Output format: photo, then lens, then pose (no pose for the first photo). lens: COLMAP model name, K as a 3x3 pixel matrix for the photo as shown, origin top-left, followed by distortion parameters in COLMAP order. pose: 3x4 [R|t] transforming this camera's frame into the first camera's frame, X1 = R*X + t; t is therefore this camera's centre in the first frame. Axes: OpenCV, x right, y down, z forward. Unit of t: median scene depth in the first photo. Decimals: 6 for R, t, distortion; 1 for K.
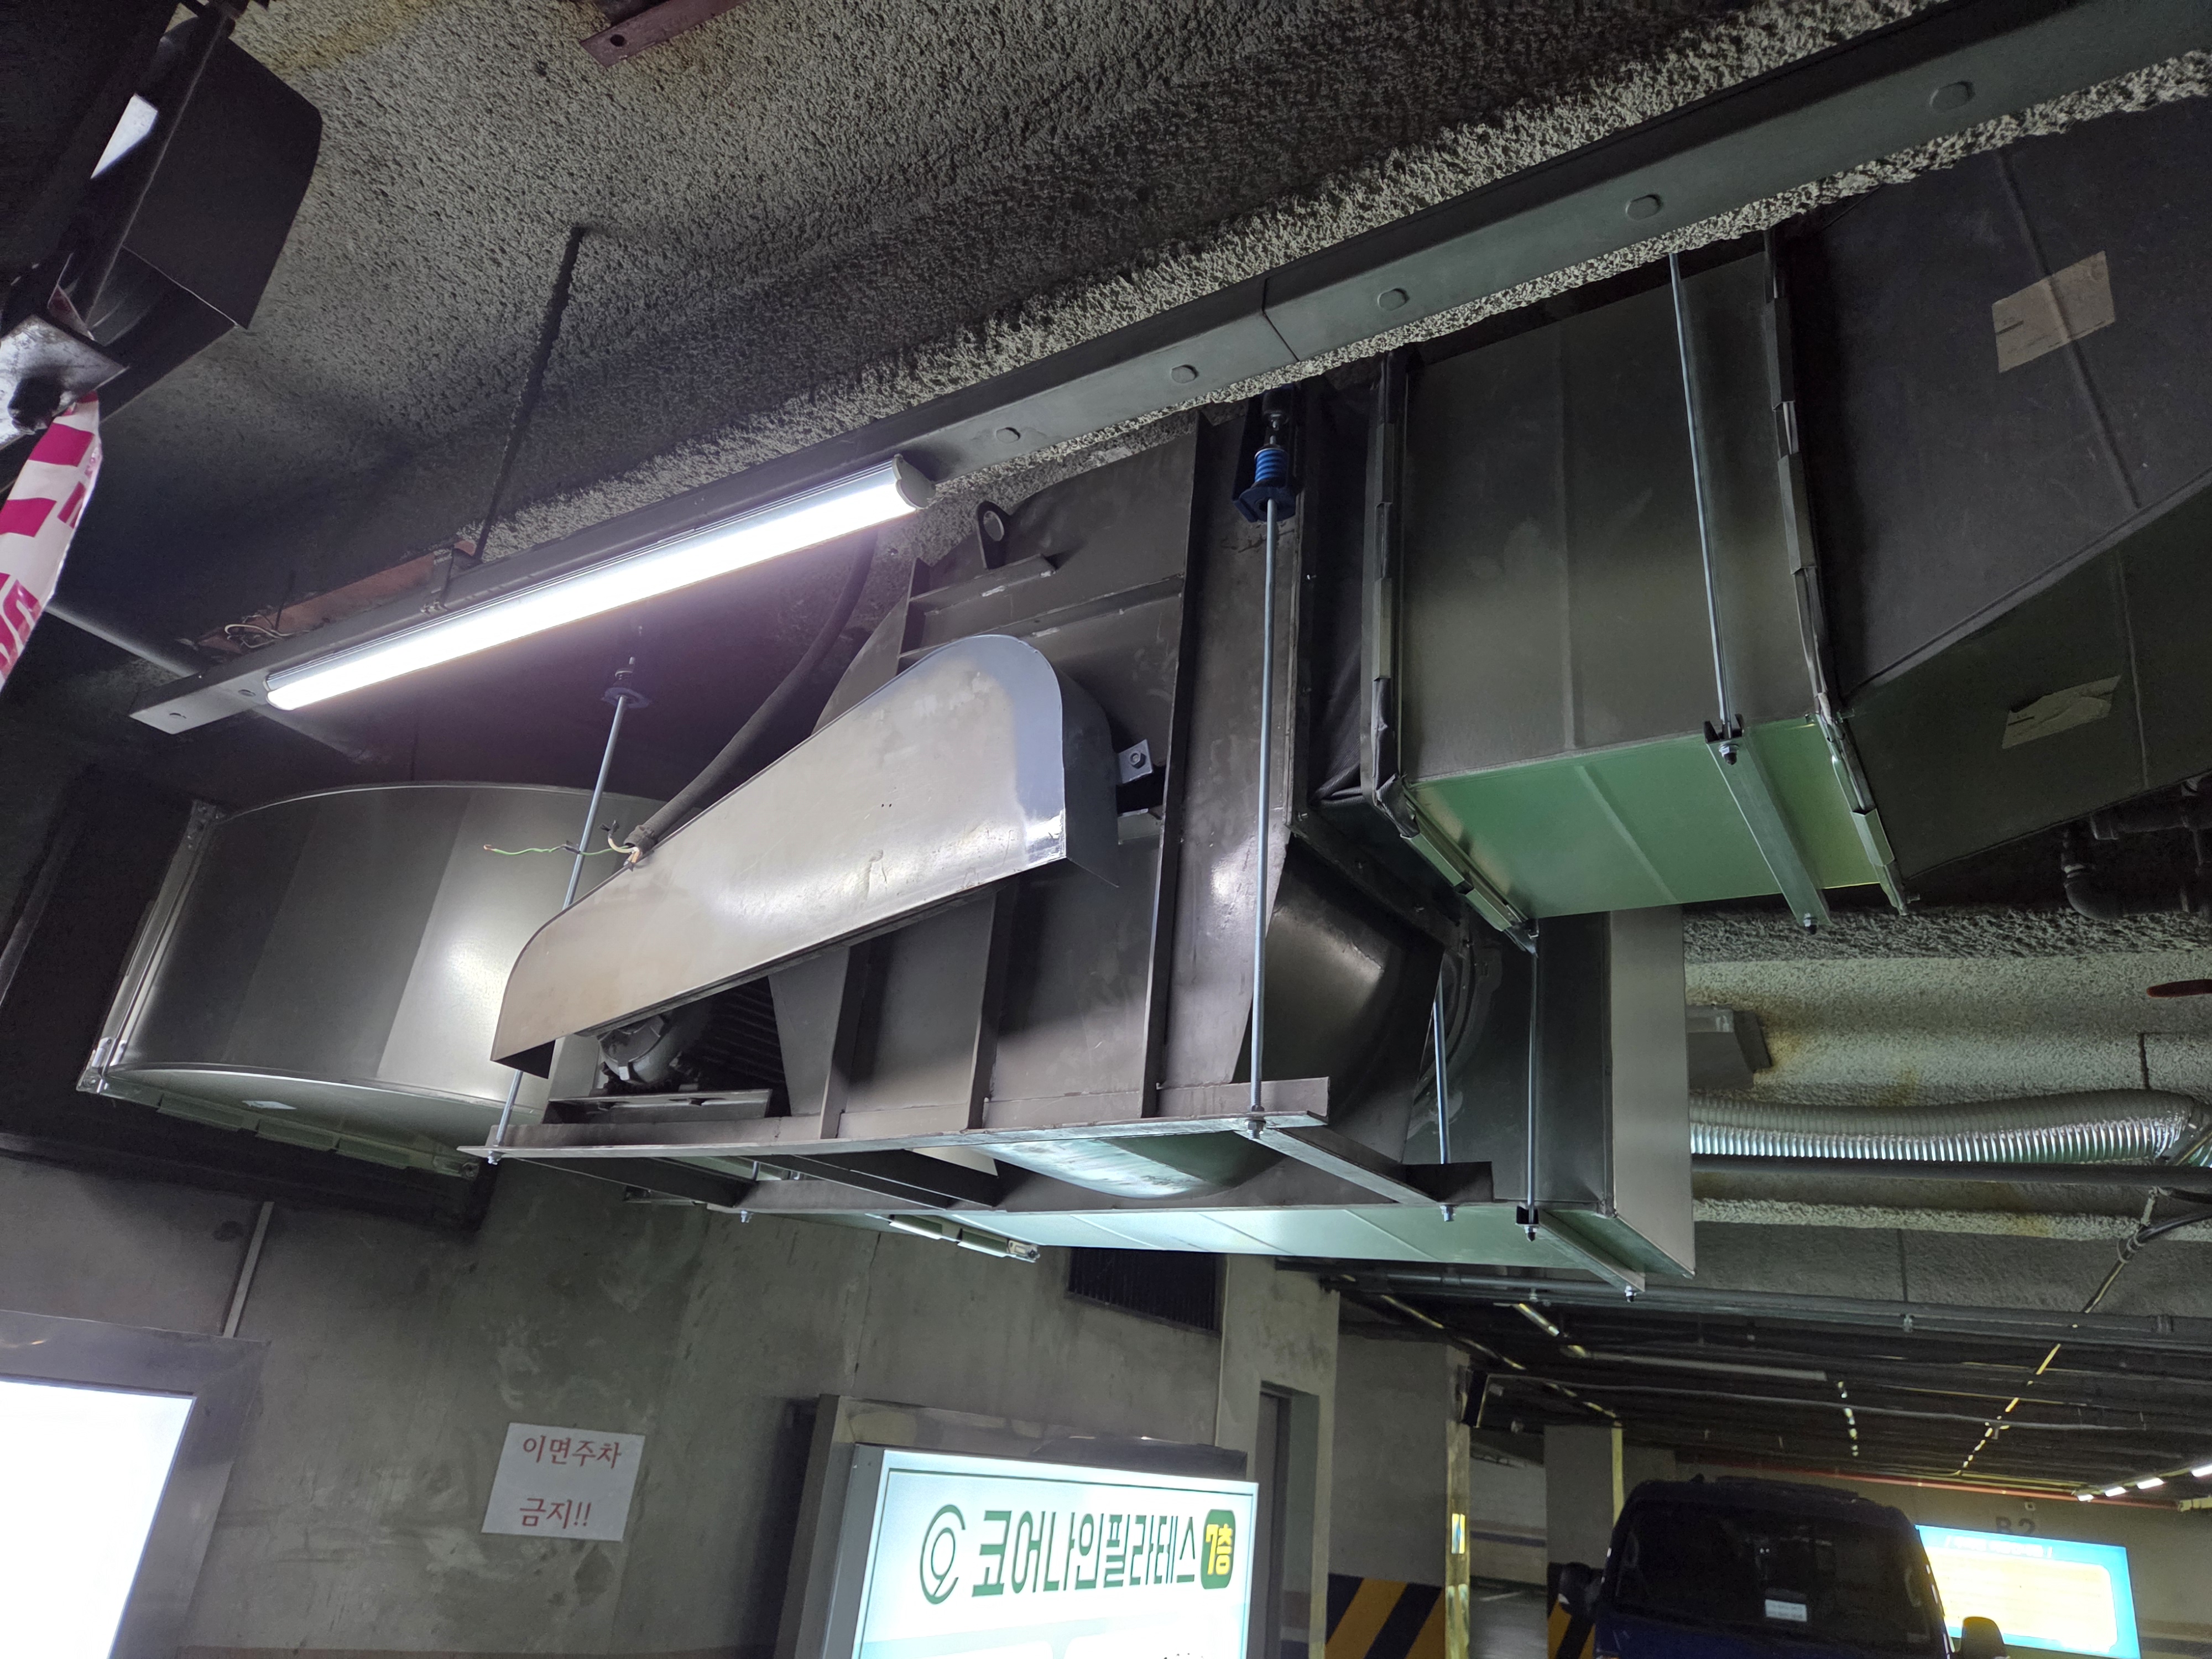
lens RADIAL K [[1498.9, 0, 1149.4], [0, 1498.9, 829.3], [0, 0, 1]] dist [0.072161, -0.067546]
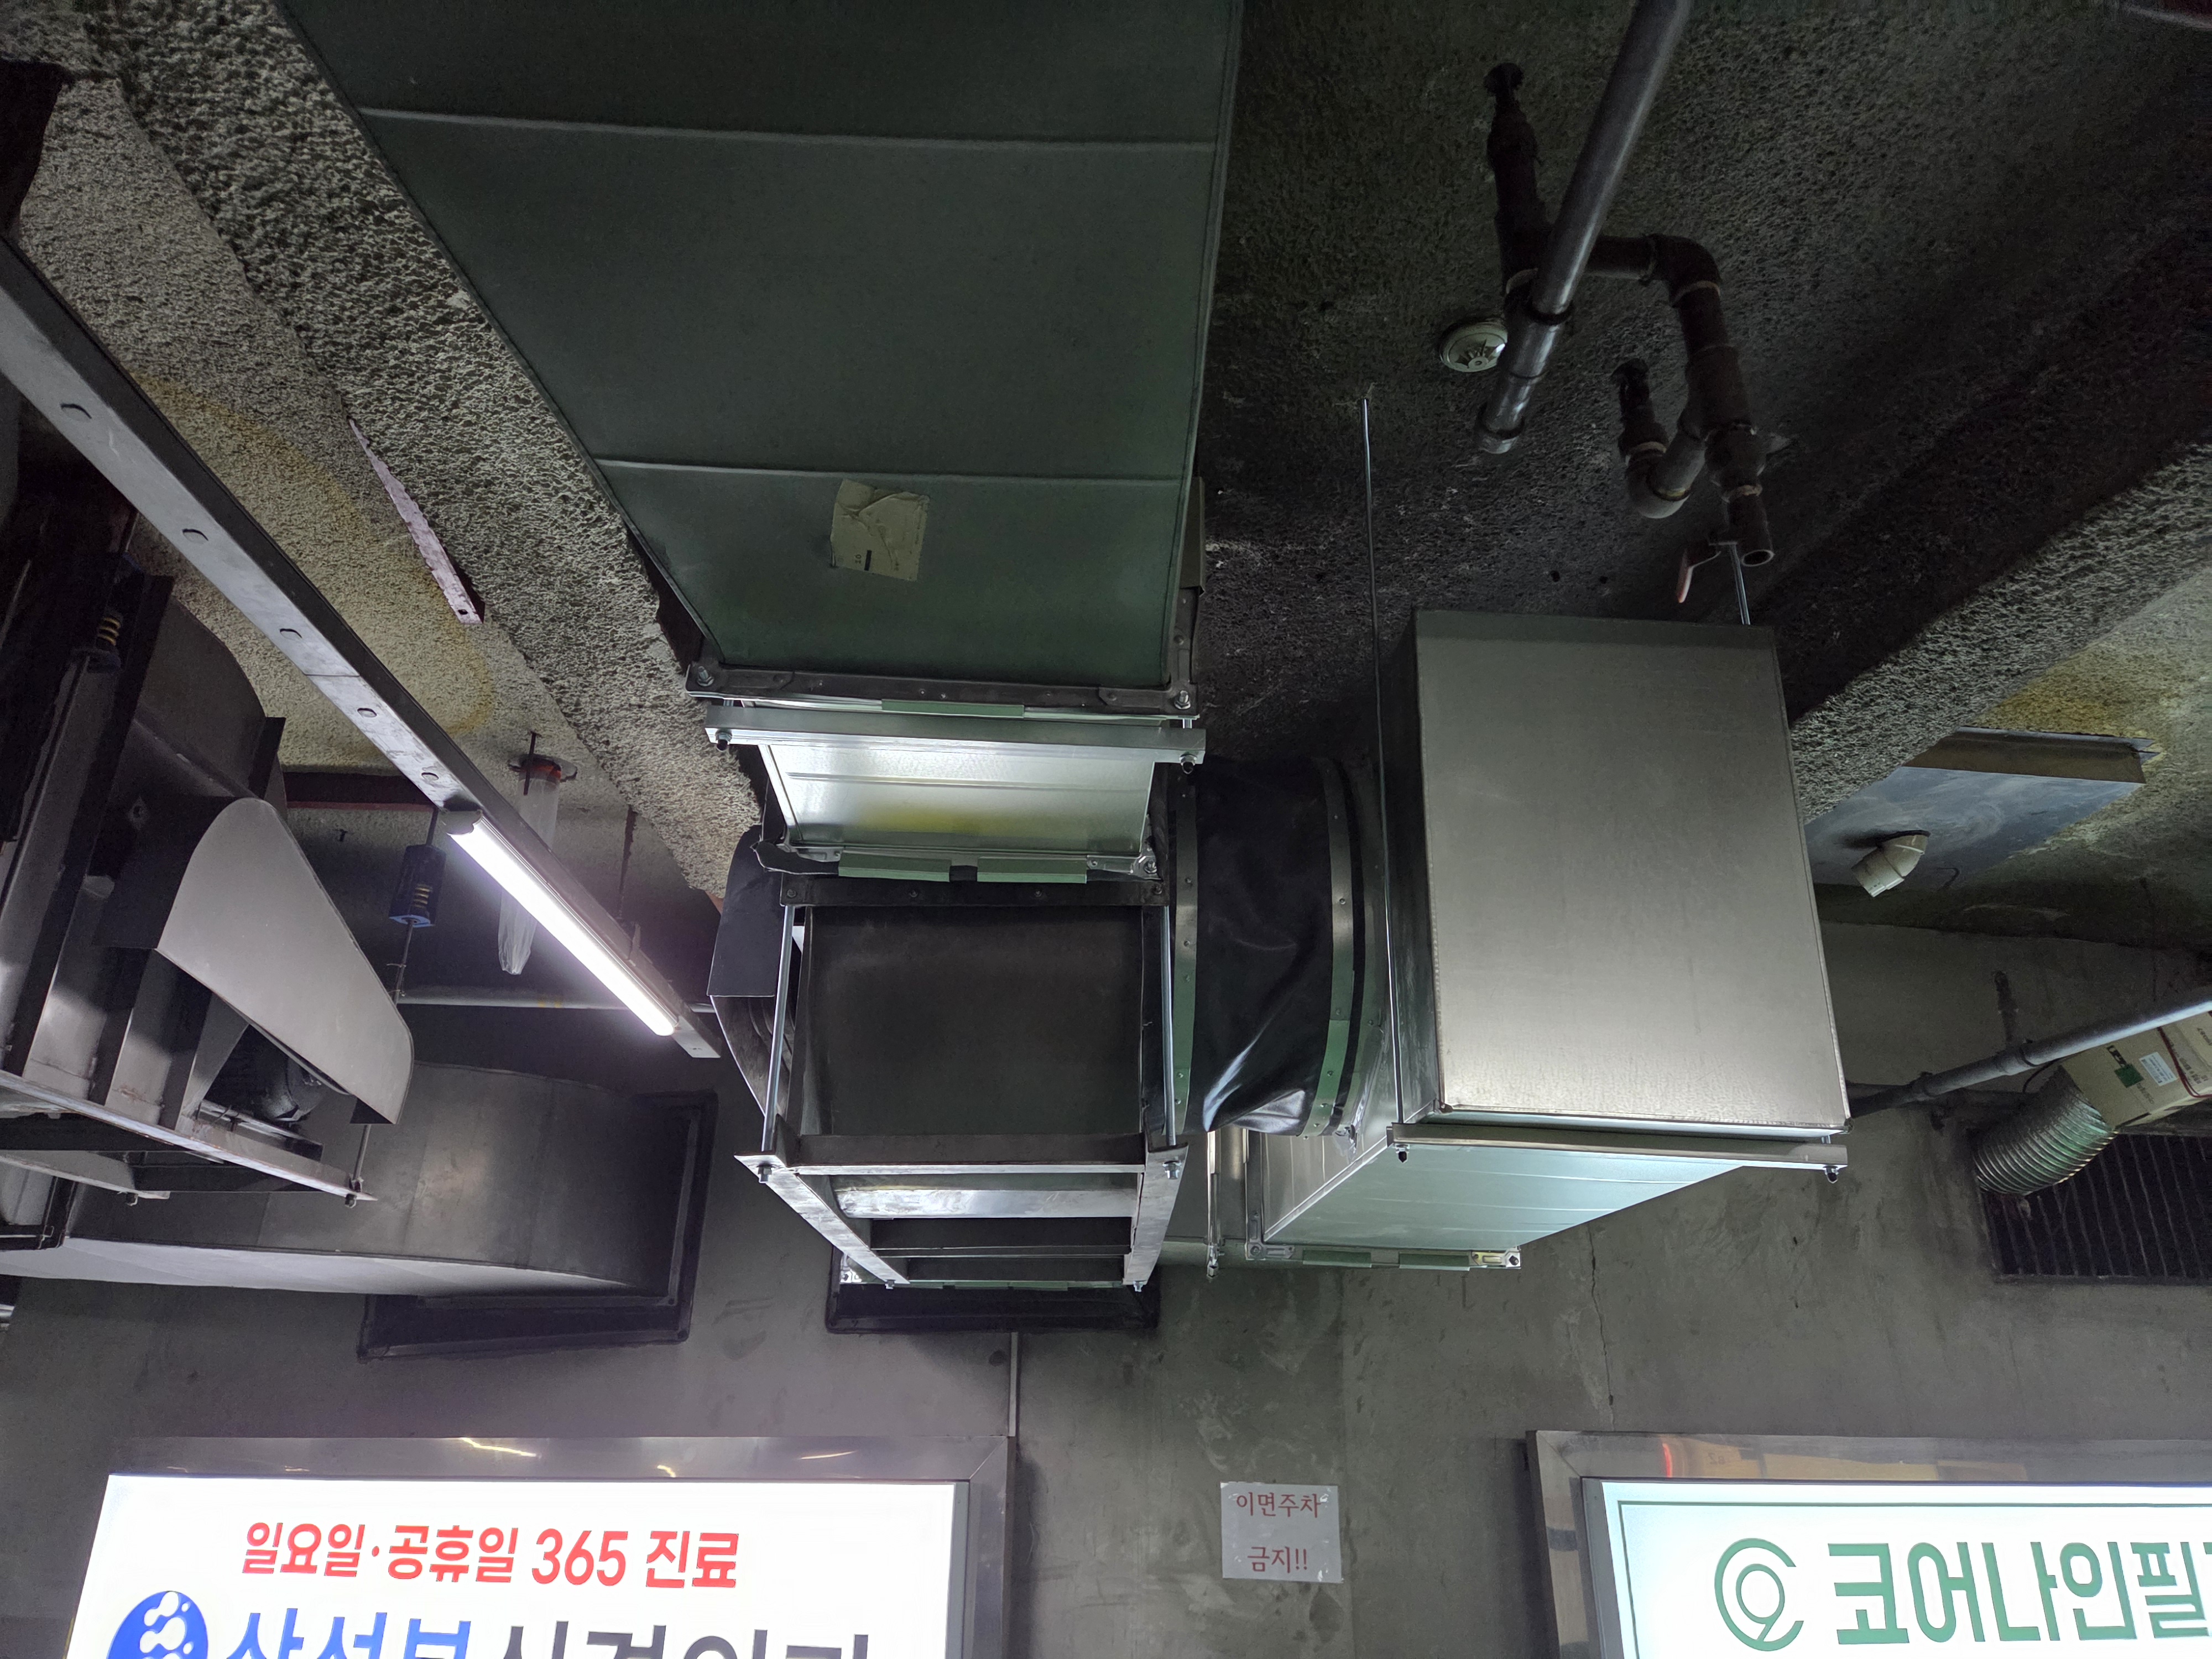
lens RADIAL K [[1502.3, 0, 1114.2], [0, 1502.3, 821.1], [0, 0, 1]] dist [0.069018, -0.063623]
pose [[0.562495, -0.405485, -0.720543, 0.589364], [0.363848, 0.903959, -0.224663, 0.157933], [0.742438, -0.135796, 0.656007, 0.230544]]
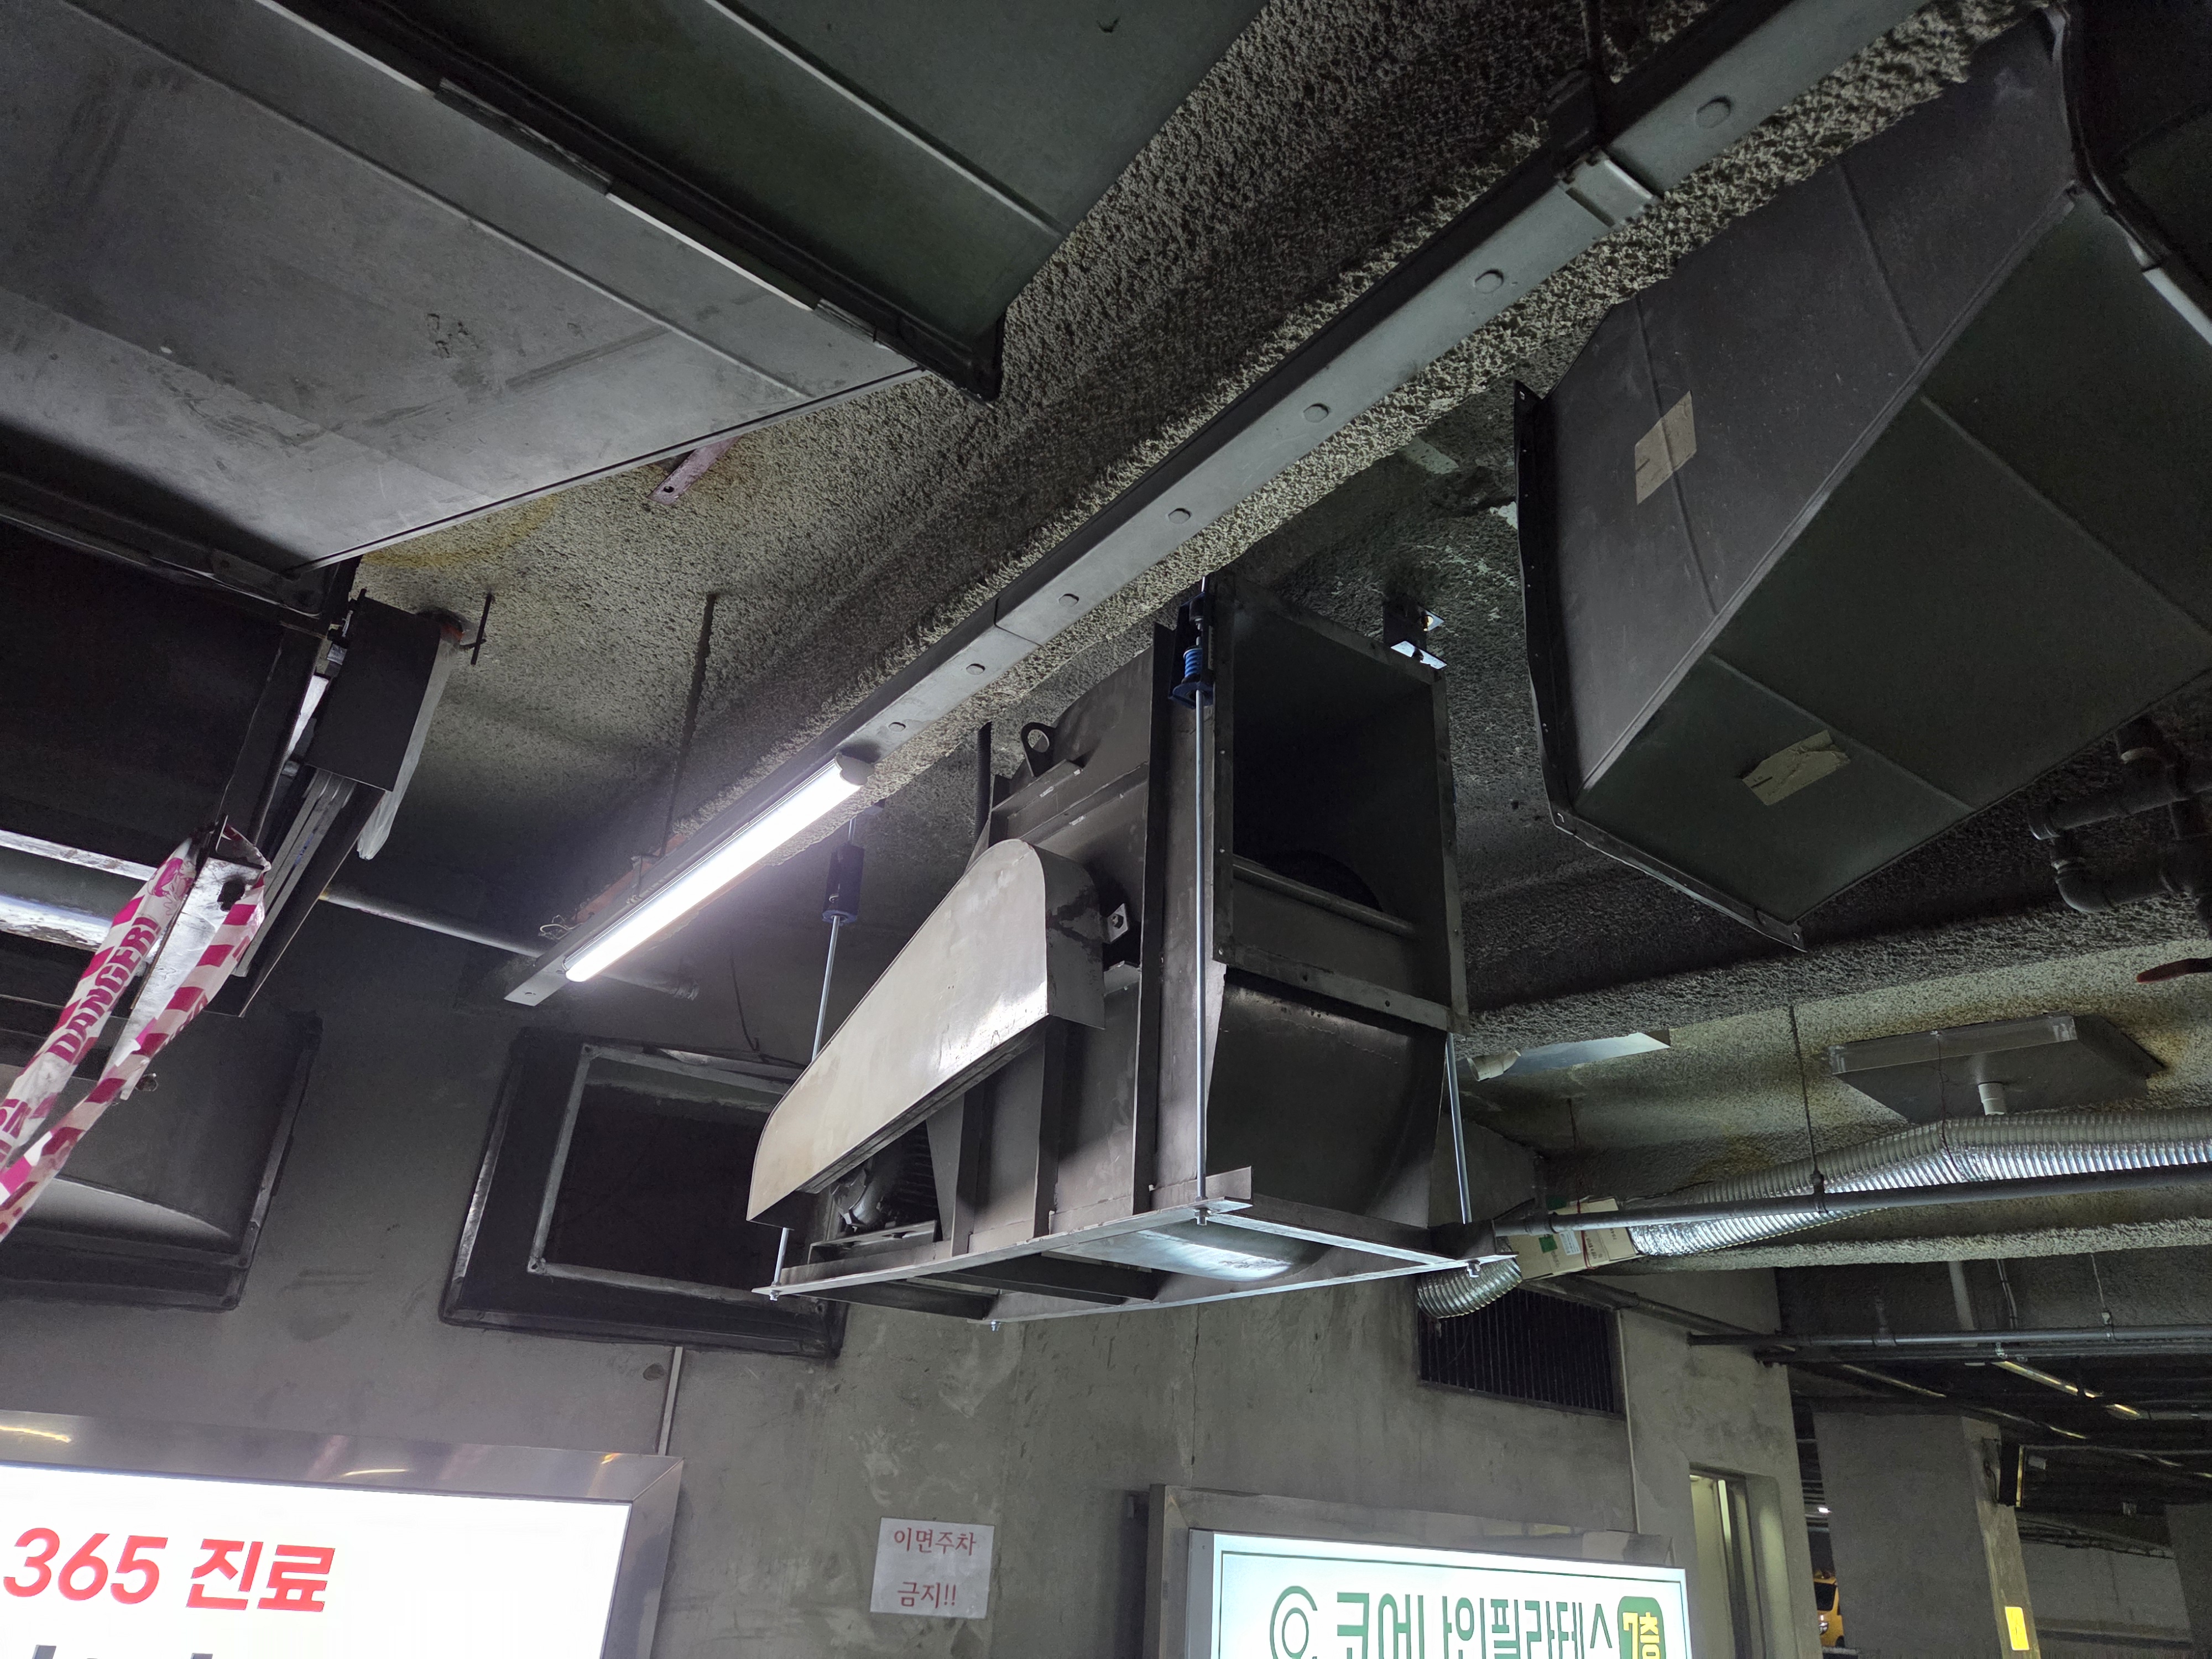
lens RADIAL K [[1502.3, 0, 1114.2], [0, 1502.3, 821.1], [0, 0, 1]] dist [0.069018, -0.063623]
pose [[0.934372, -0.186612, -0.303521, 0.218016], [0.165032, 0.981654, -0.095502, -0.005875], [0.315774, 0.039144, 0.948027, -0.102765]]
